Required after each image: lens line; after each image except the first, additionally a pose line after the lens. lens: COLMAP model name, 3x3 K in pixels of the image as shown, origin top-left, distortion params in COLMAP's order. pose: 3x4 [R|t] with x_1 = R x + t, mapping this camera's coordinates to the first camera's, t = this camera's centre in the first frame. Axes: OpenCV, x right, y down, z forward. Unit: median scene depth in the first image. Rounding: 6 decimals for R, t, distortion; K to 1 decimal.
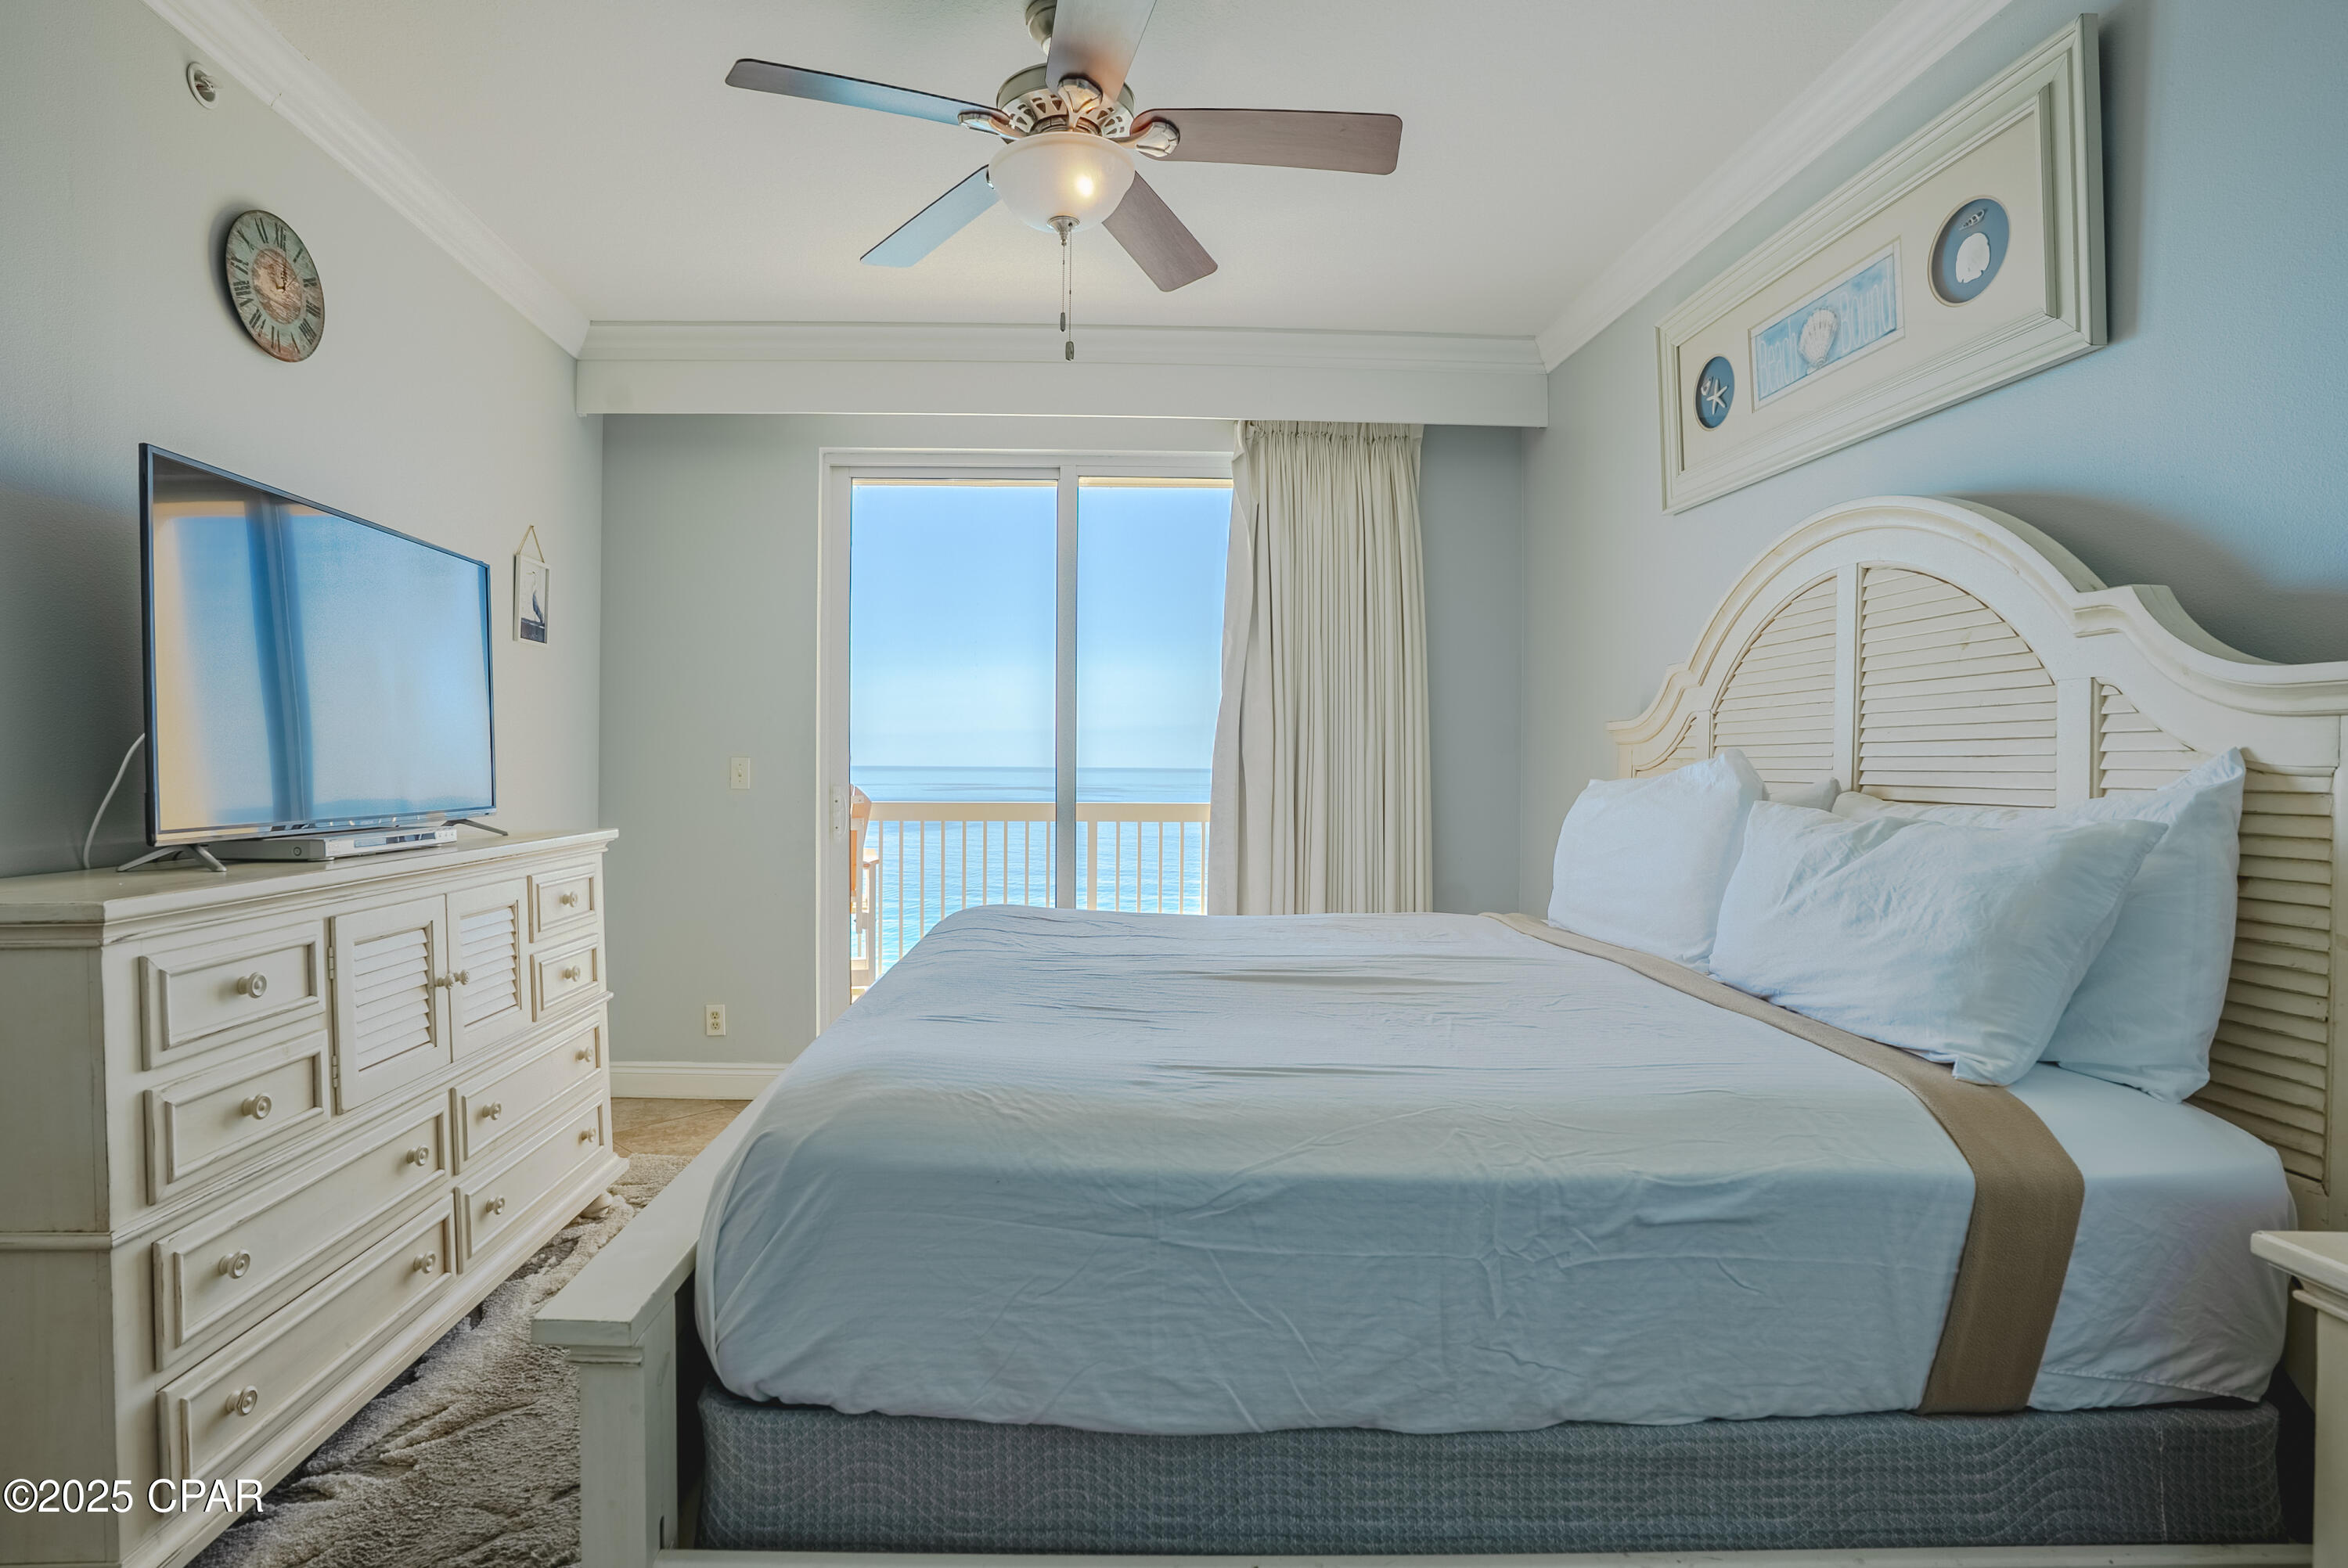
lens RADIAL K [[1099.3, 0, 1167.3], [0, 1099.3, 775.5], [0, 0, 1]] dist [-0.060435, 0.022614]
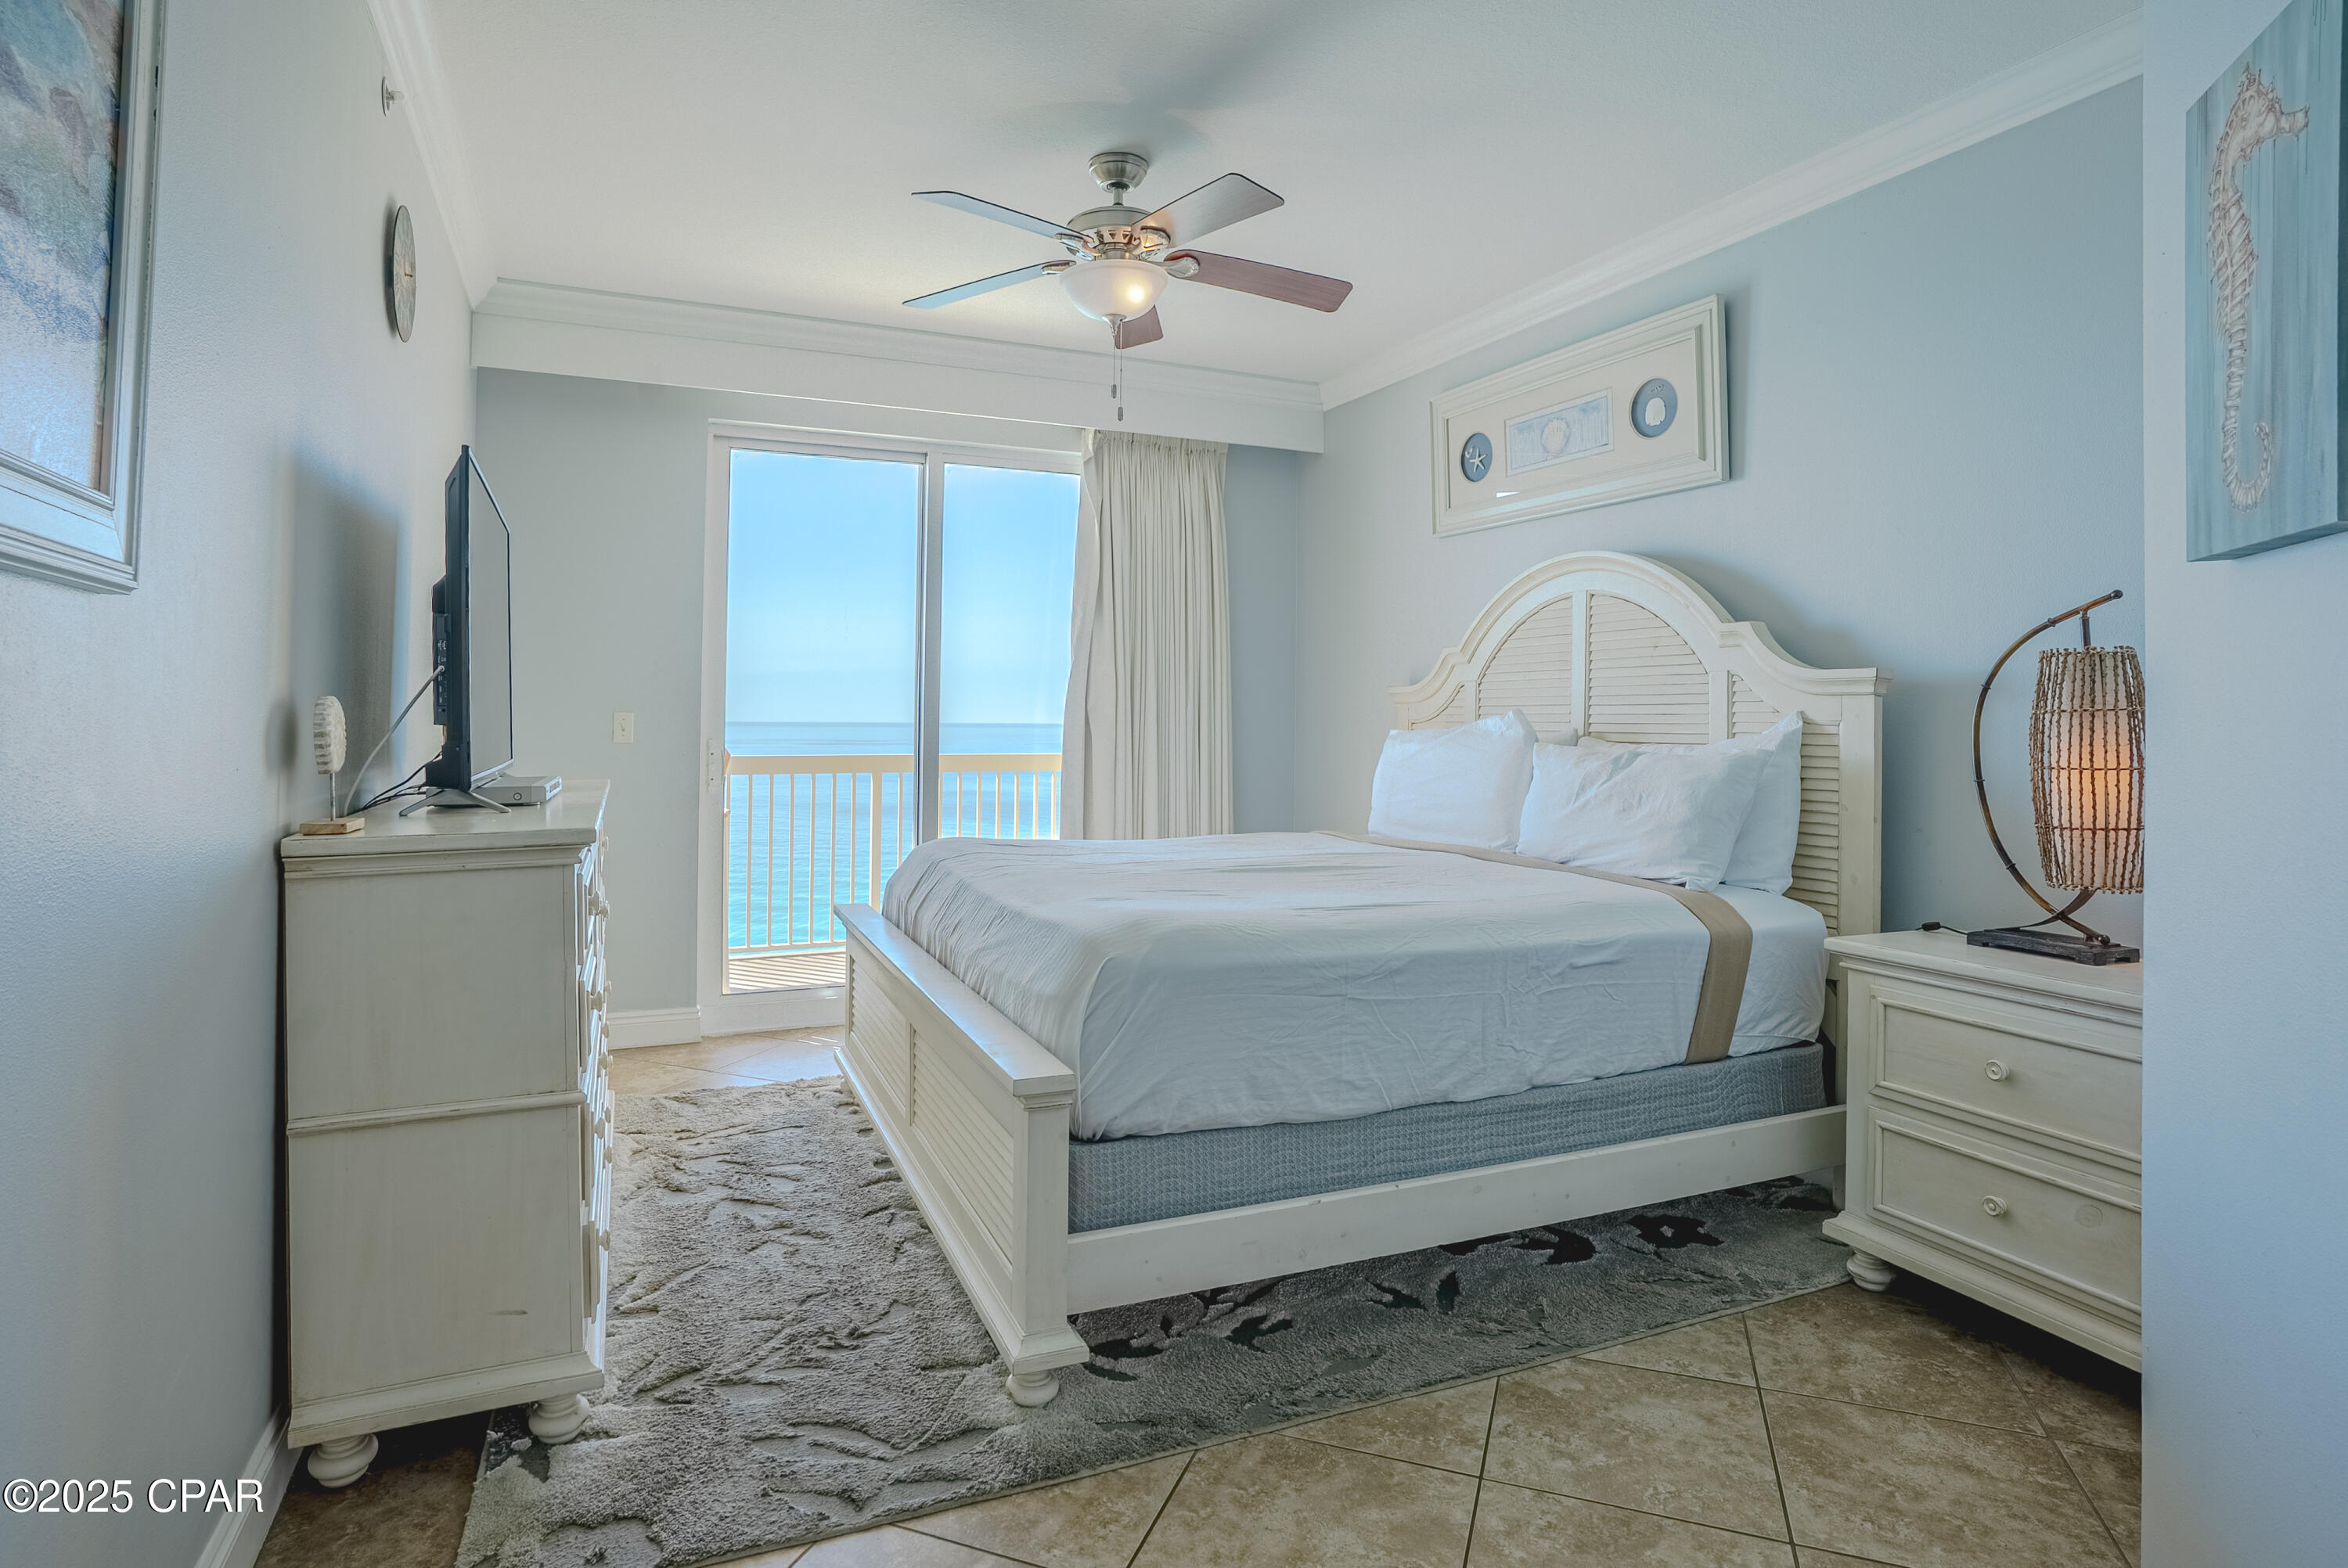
lens RADIAL K [[1235.1, 0, 1140.3], [0, 1235.1, 712.0], [0, 0, 1]] dist [-0.045101, 0.020494]
pose [[0.929198, 0.001467, 0.369579, -0.740338], [0.004230, 0.999884, -0.014605, 0.002821], [-0.369558, 0.015134, 0.929084, -0.497733]]
